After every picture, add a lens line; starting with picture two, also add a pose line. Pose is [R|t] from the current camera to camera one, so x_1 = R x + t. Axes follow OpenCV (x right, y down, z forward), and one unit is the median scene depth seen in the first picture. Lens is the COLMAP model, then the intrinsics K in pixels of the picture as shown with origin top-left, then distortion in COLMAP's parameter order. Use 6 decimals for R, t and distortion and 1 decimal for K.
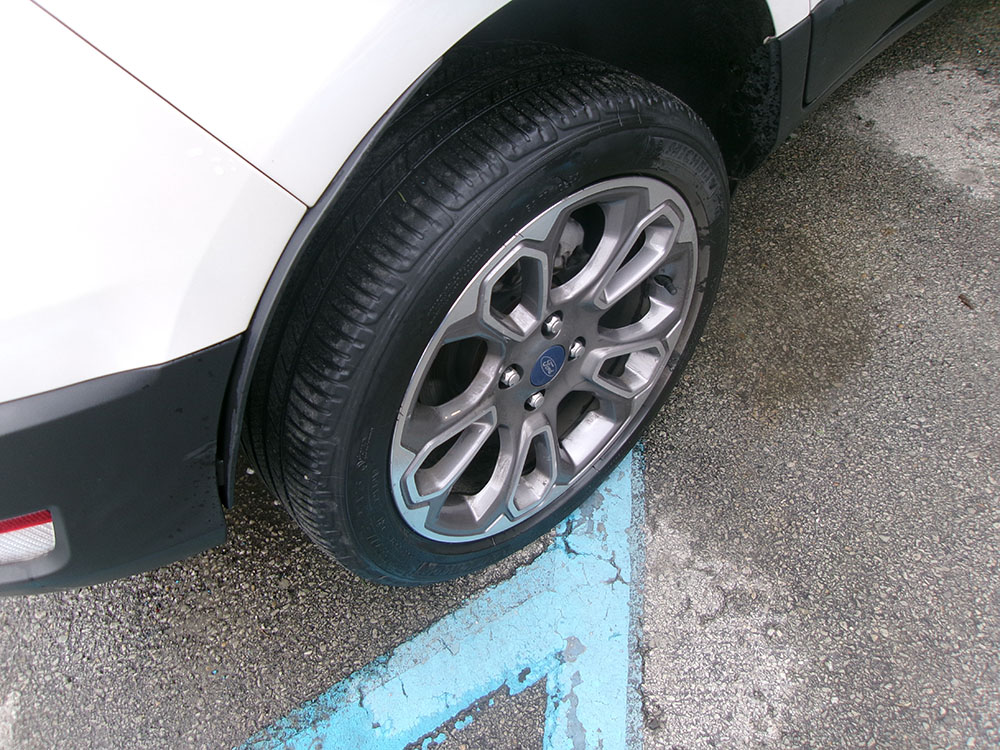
lens RADIAL K [[777.4, 0, 491.8], [0, 777.4, 373.2], [0, 0, 1]] dist [-0.029702, 0.051201]
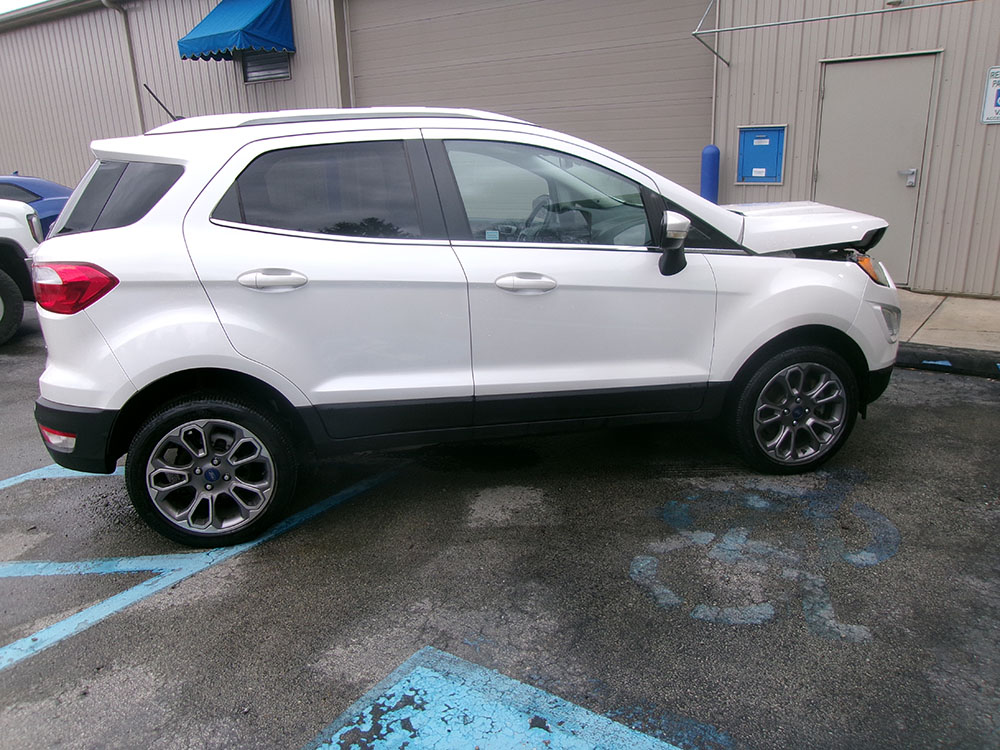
lens RADIAL K [[782.8, 0, 492.8], [0, 782.8, 373.8], [0, 0, 1]] dist [-0.050344, 0.085677]
pose [[0.869557, 0.218892, -0.442670, 2.306114], [-0.420562, 0.798087, -0.431491, 0.533227], [0.258839, 0.561377, 0.786040, -1.454379]]
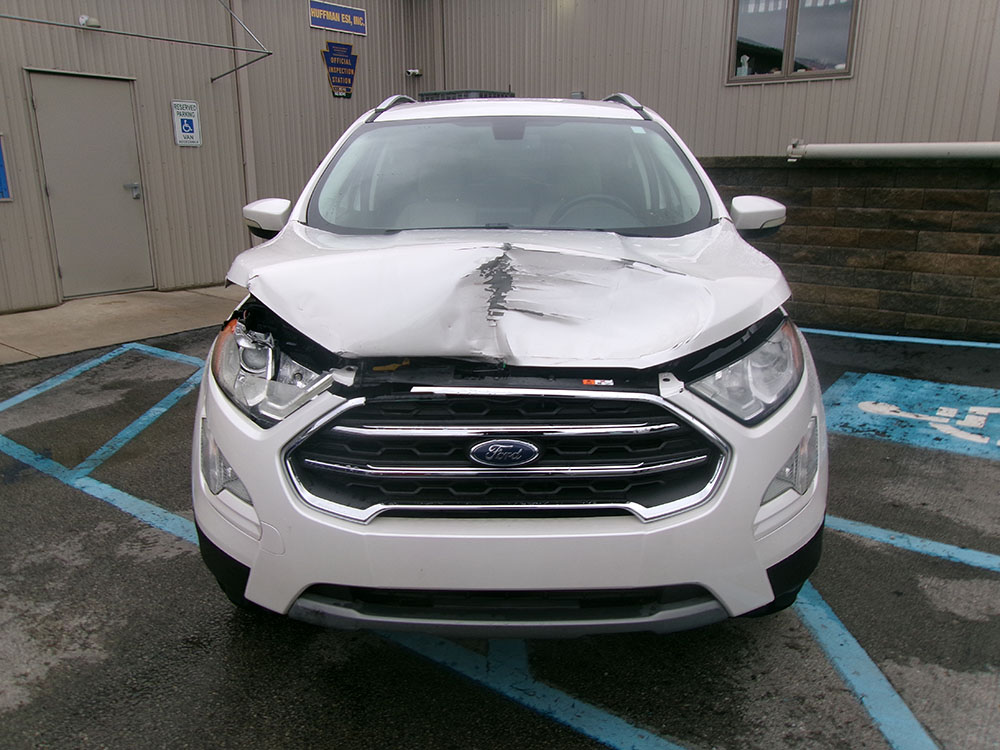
lens RADIAL K [[777.4, 0, 491.8], [0, 777.4, 373.2], [0, 0, 1]] dist [-0.029702, 0.051201]
pose [[0.497563, -0.112662, 0.860080, -3.102091], [0.633194, 0.724866, -0.271358, 0.152653], [-0.592871, 0.679615, 0.432003, -0.115958]]
